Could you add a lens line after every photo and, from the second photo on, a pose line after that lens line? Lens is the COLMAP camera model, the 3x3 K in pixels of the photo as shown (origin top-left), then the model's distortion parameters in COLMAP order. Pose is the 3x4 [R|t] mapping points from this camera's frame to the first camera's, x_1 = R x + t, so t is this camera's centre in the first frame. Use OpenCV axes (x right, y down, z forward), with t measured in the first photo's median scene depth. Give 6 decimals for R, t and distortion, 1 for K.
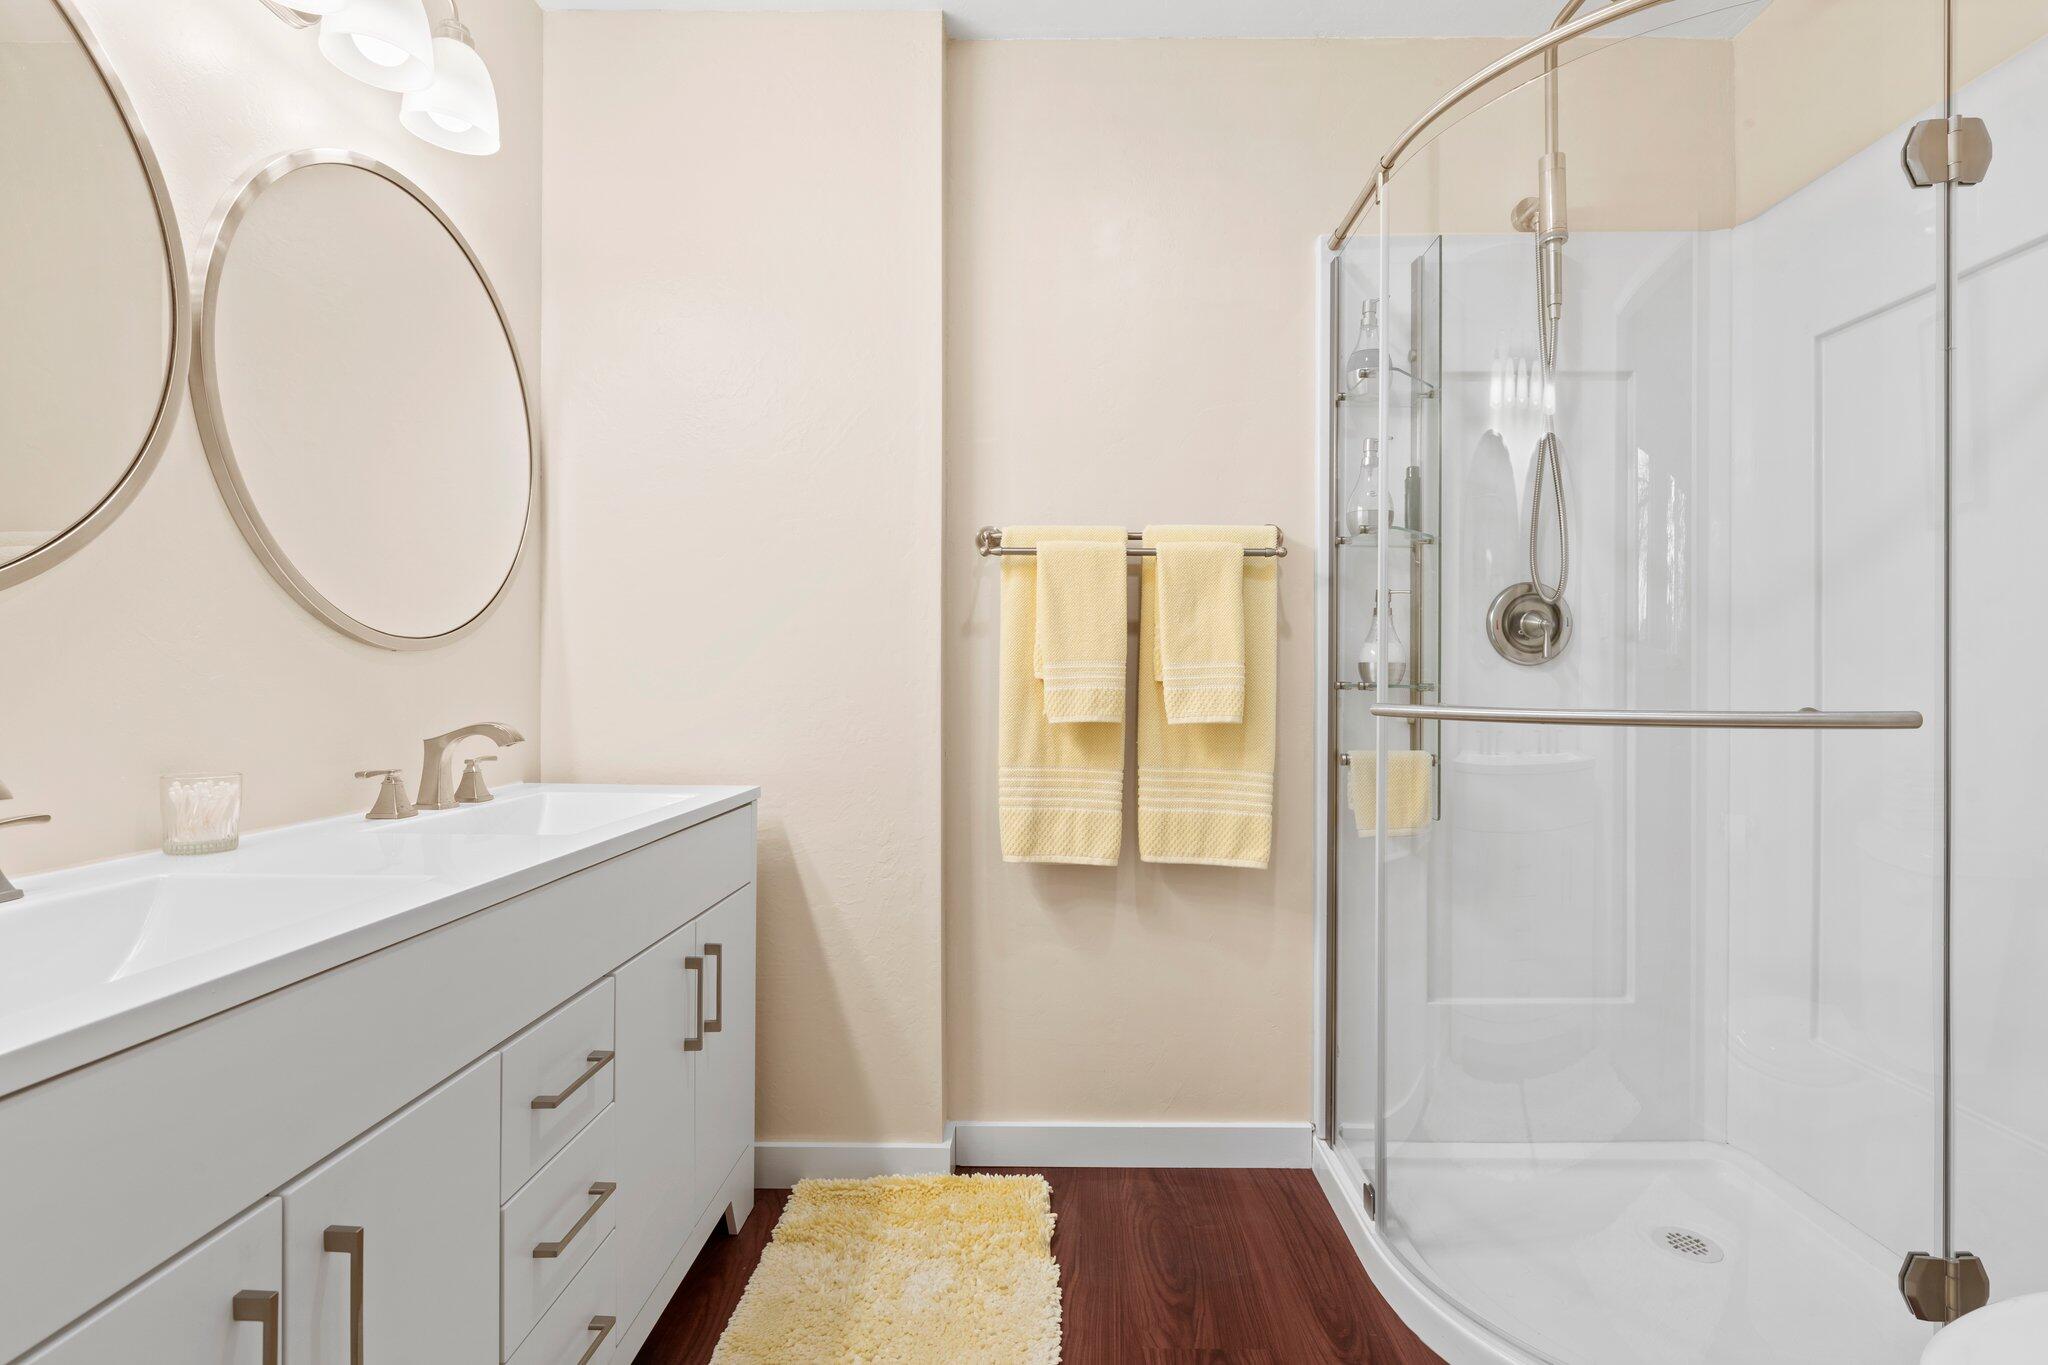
lens RADIAL K [[960.8, 0, 1034.9], [0, 960.8, 683.9], [0, 0, 1]] dist [0.003780, -0.002465]
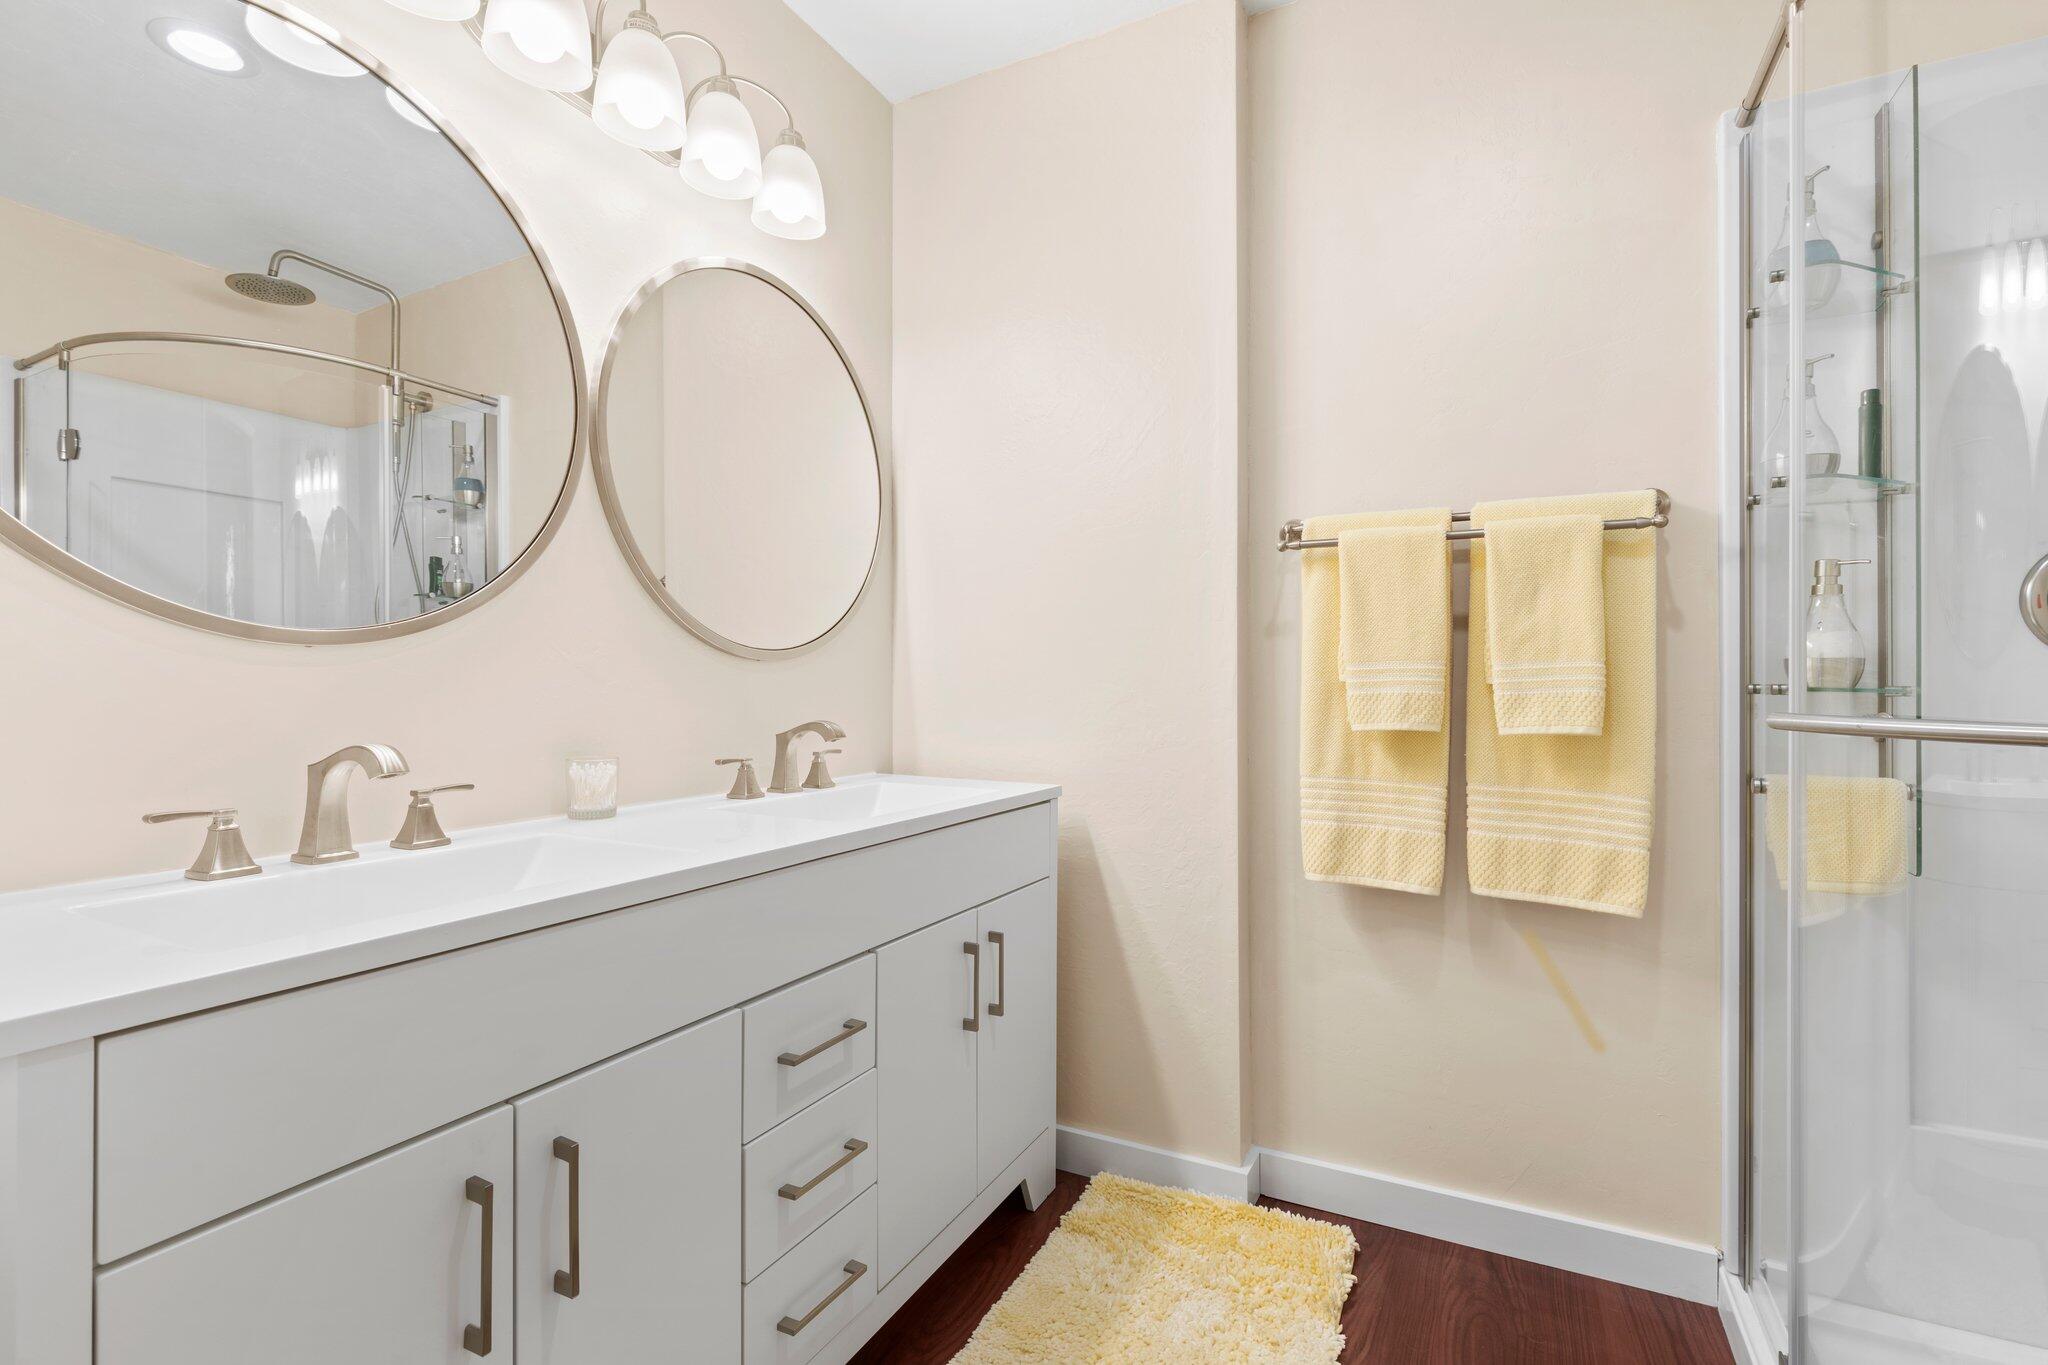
lens RADIAL K [[917.8, 0, 1022.9], [0, 917.8, 683.5], [0, 0, 1]] dist [0.003434, 0.000196]
pose [[0.899525, -0.003593, -0.436854, 0.115550], [0.000960, 0.999980, -0.006249, 0.001473], [0.436868, 0.005202, 0.899511, 0.084254]]
